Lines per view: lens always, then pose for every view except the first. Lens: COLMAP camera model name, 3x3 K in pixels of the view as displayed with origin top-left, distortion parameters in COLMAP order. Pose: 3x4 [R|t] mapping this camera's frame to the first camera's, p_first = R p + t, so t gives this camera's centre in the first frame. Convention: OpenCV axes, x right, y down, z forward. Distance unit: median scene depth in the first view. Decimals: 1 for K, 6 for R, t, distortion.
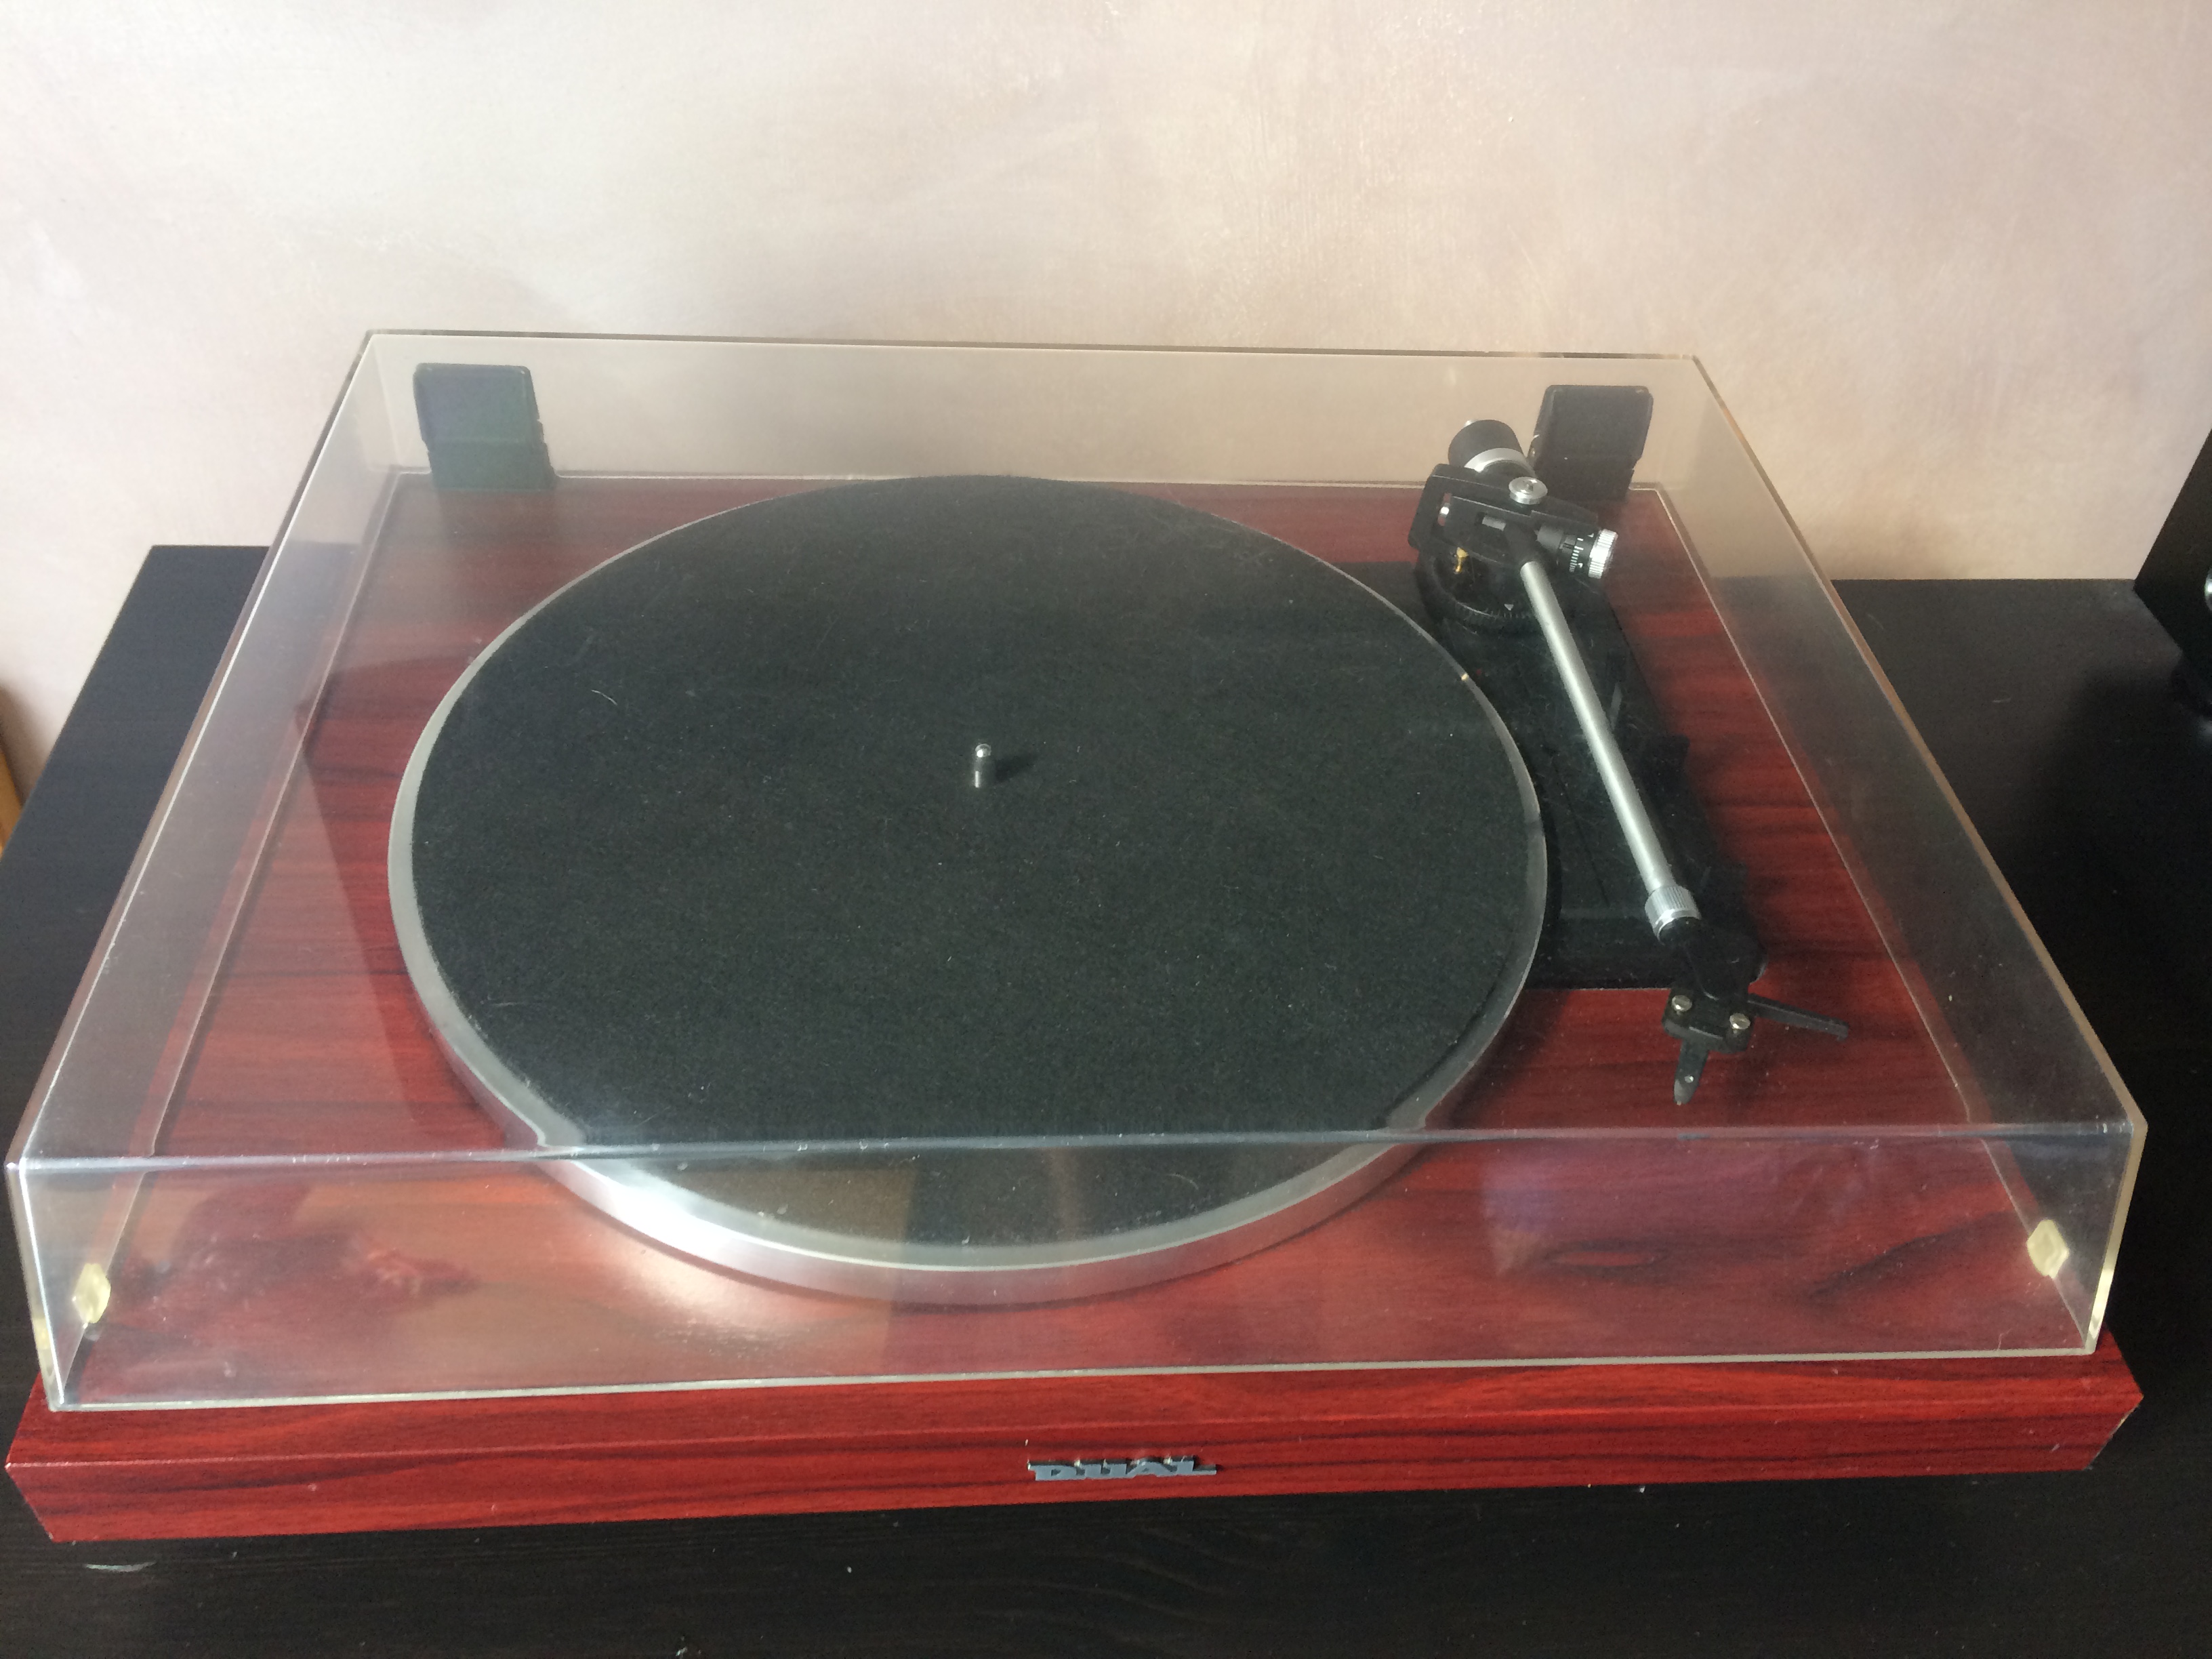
lens RADIAL K [[1935.1, 0, 1092.4], [0, 1935.1, 822.4], [0, 0, 1]] dist [0.055901, -0.124325]
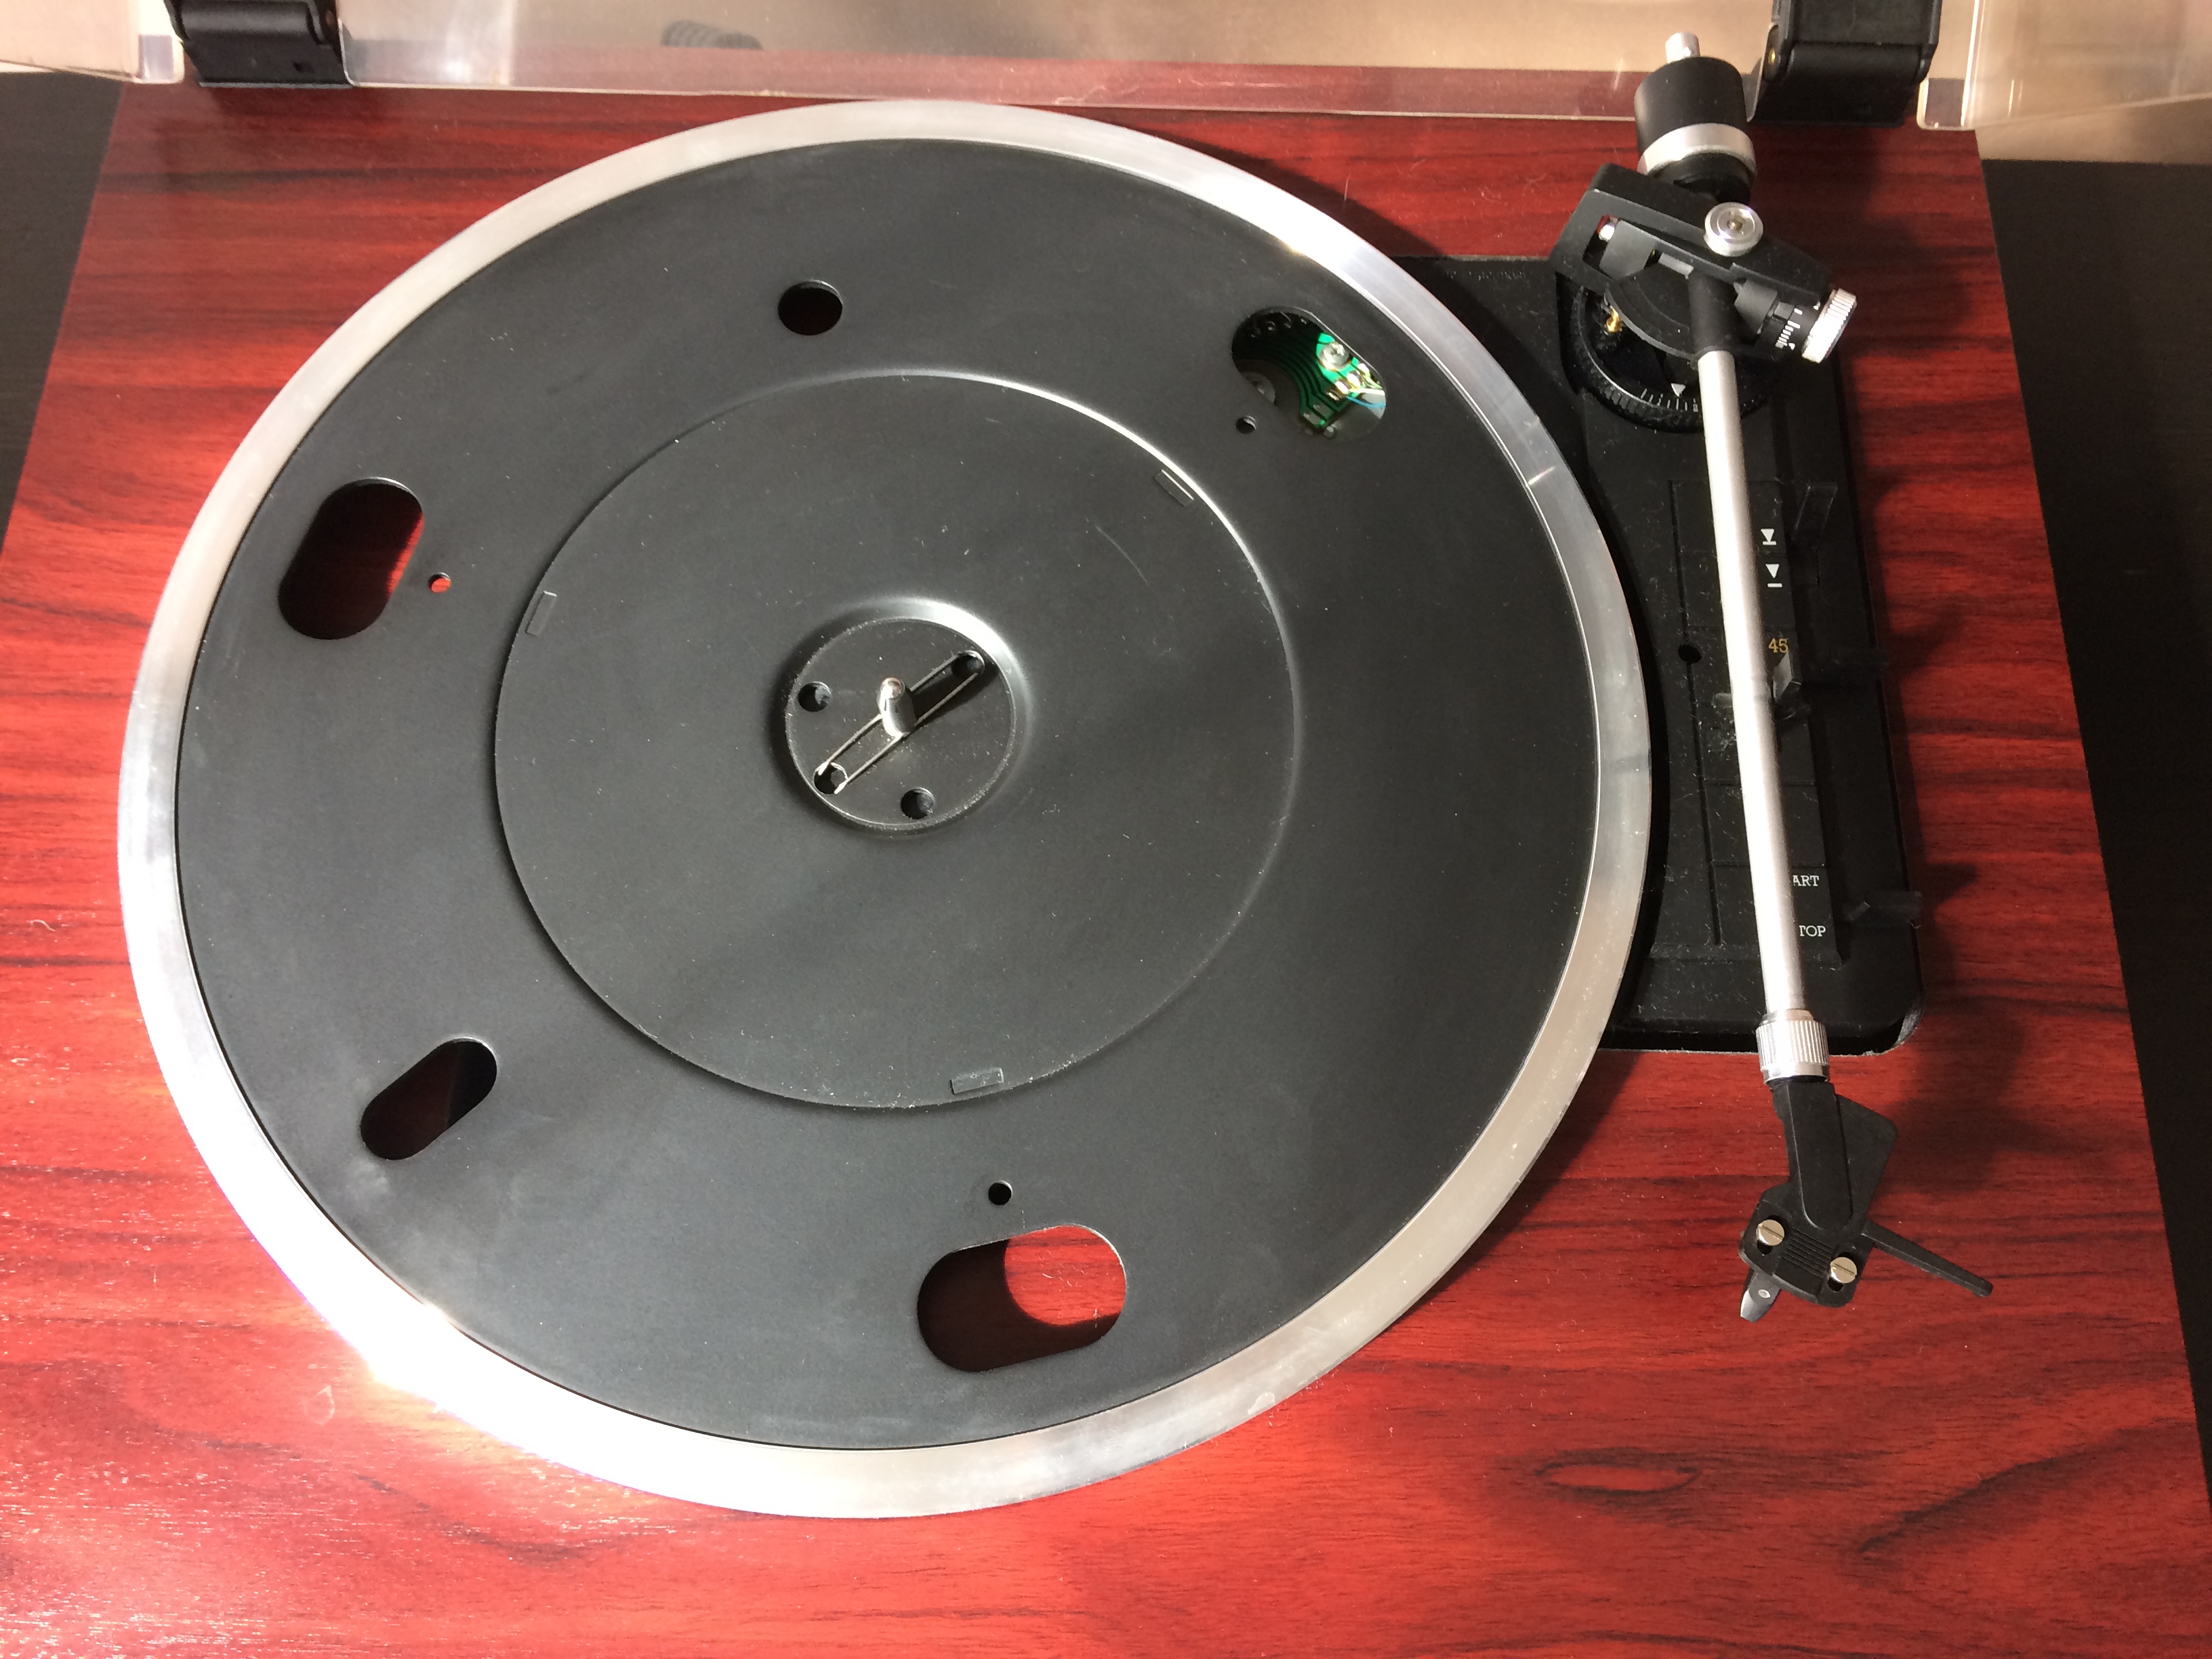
lens RADIAL K [[1902.0, 0, 1106.0], [0, 1902.0, 829.5], [0, 0, 1]] dist [0.077576, -0.133992]
pose [[0.995246, 0.068208, -0.069521, 0.092117], [-0.029752, 0.892614, 0.449840, -0.374853], [0.092738, -0.445633, 0.890399, 0.397303]]
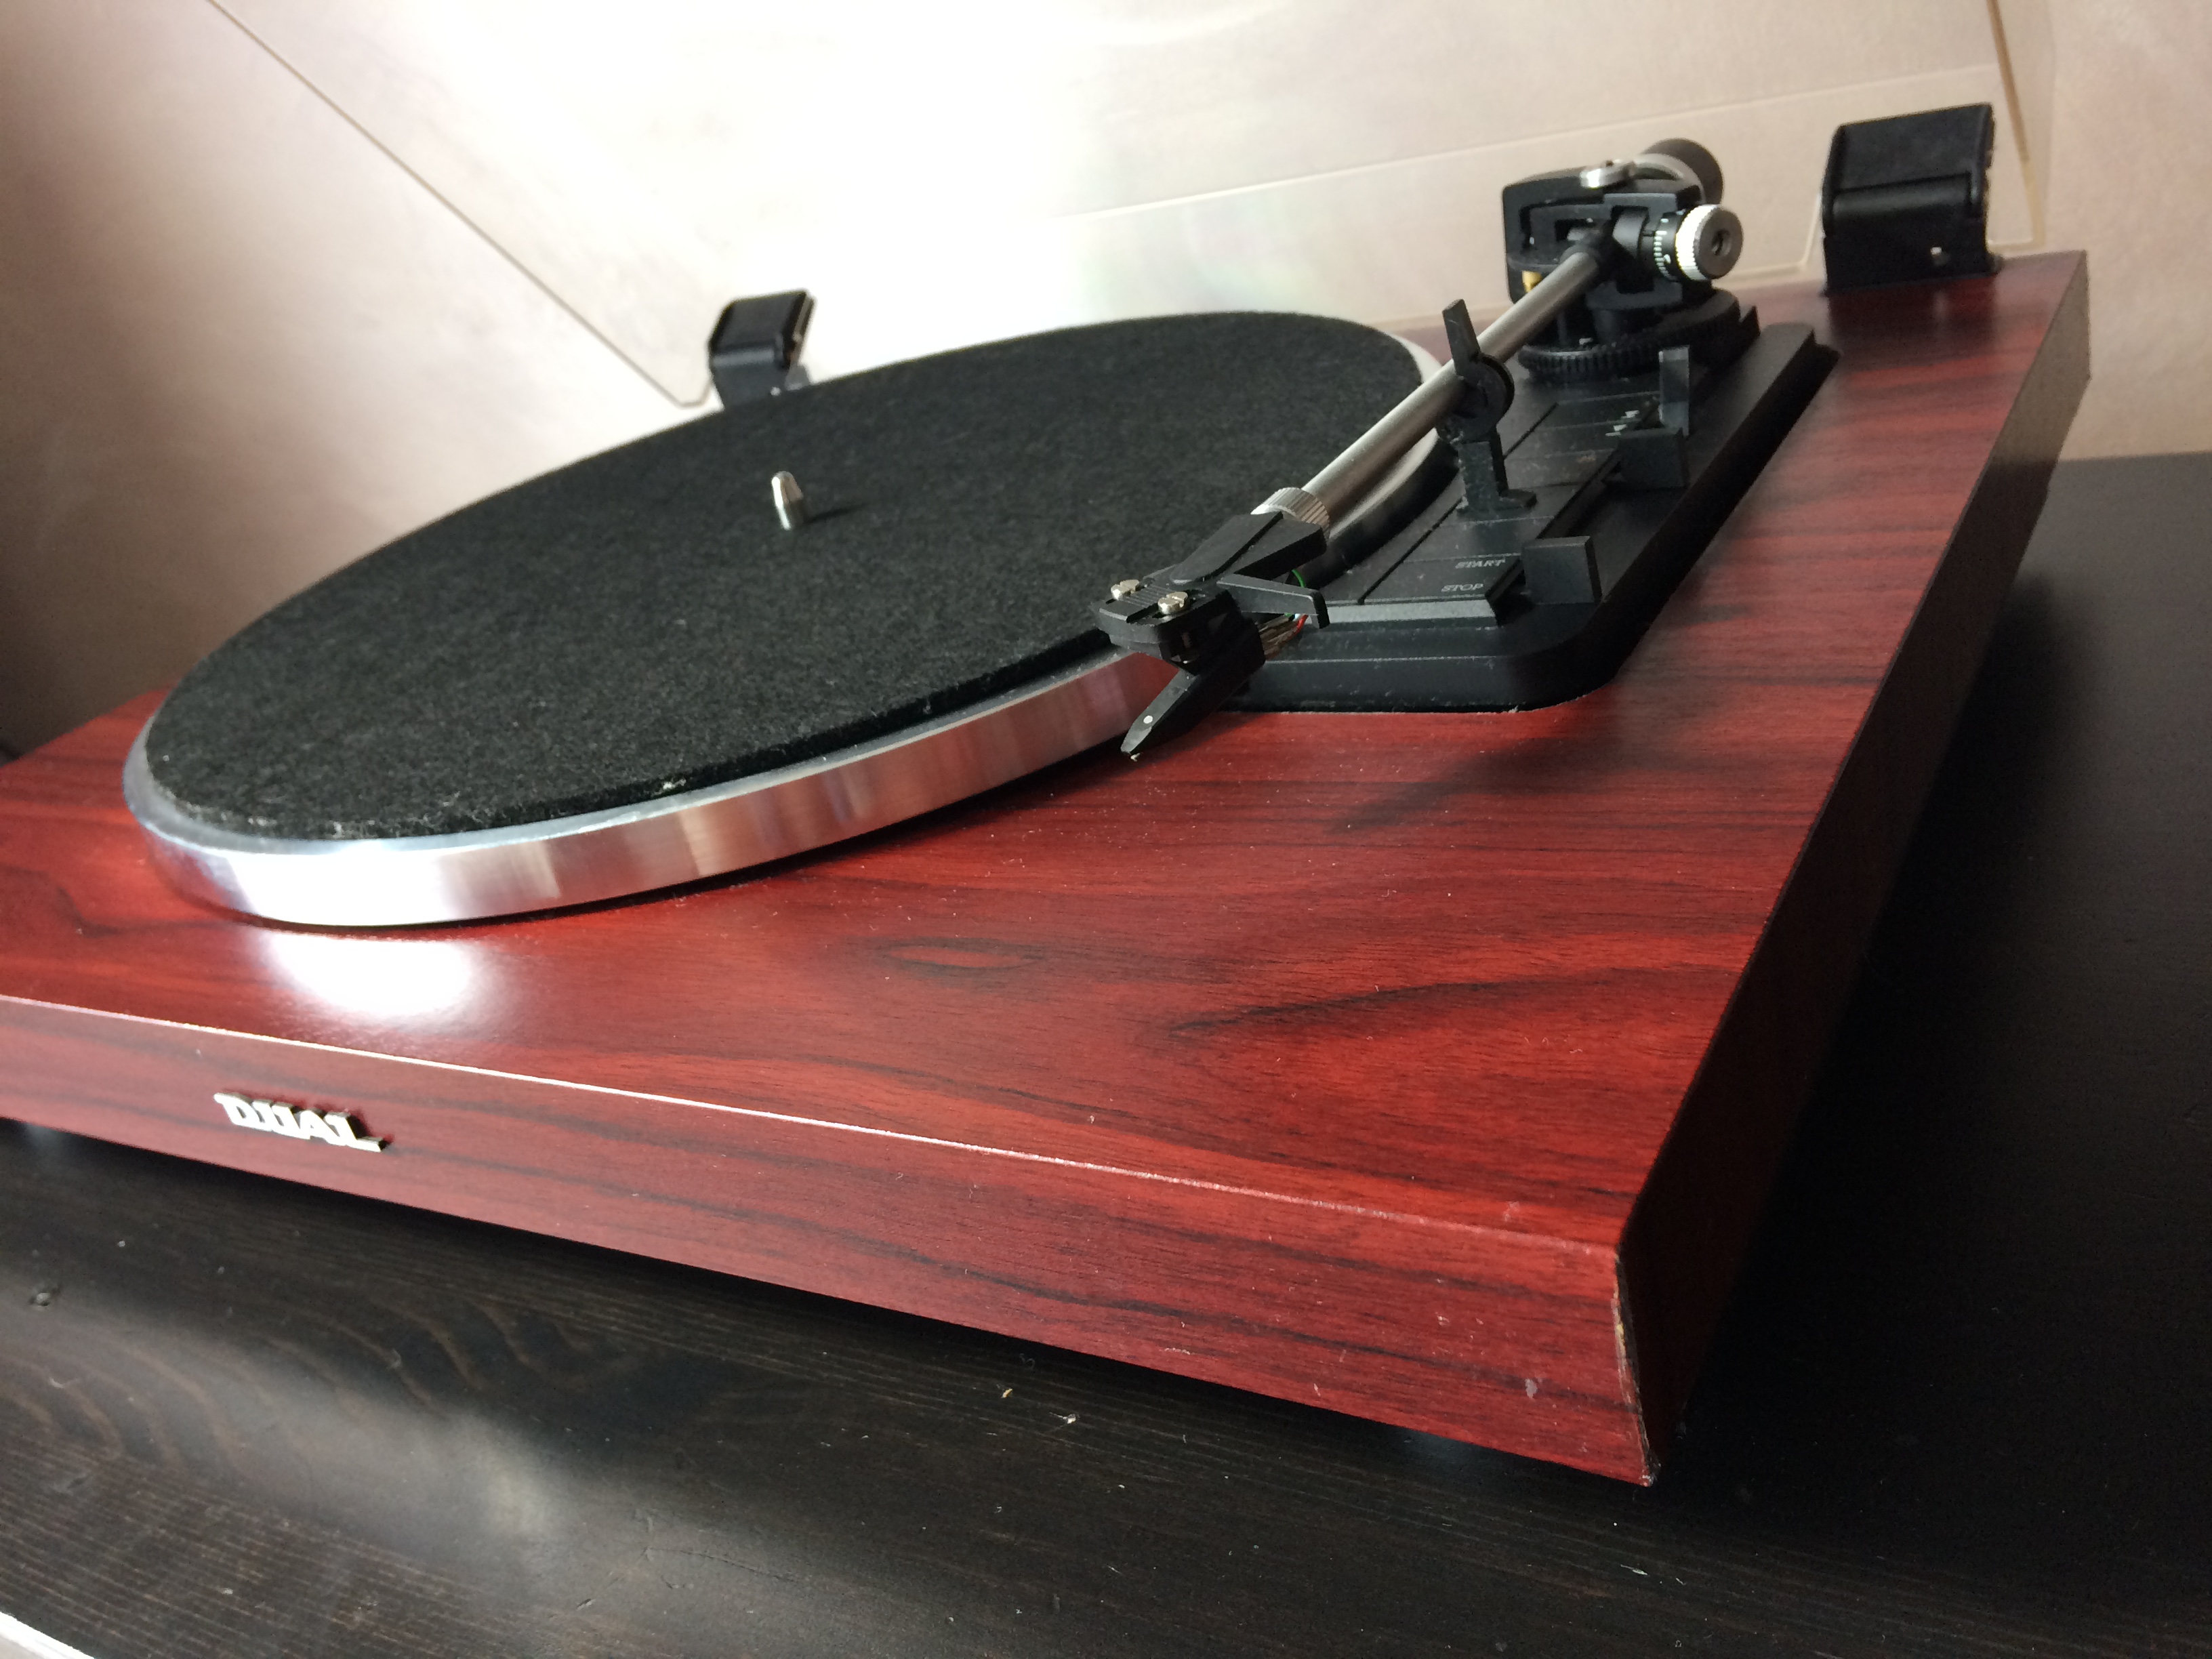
lens RADIAL K [[1935.1, 0, 1092.4], [0, 1935.1, 822.4], [0, 0, 1]] dist [0.055901, -0.124325]
pose [[0.780184, 0.014788, -0.625375, 0.708791], [-0.160119, 0.971137, -0.176791, 0.289348], [0.604710, 0.238064, 0.760034, 0.540253]]
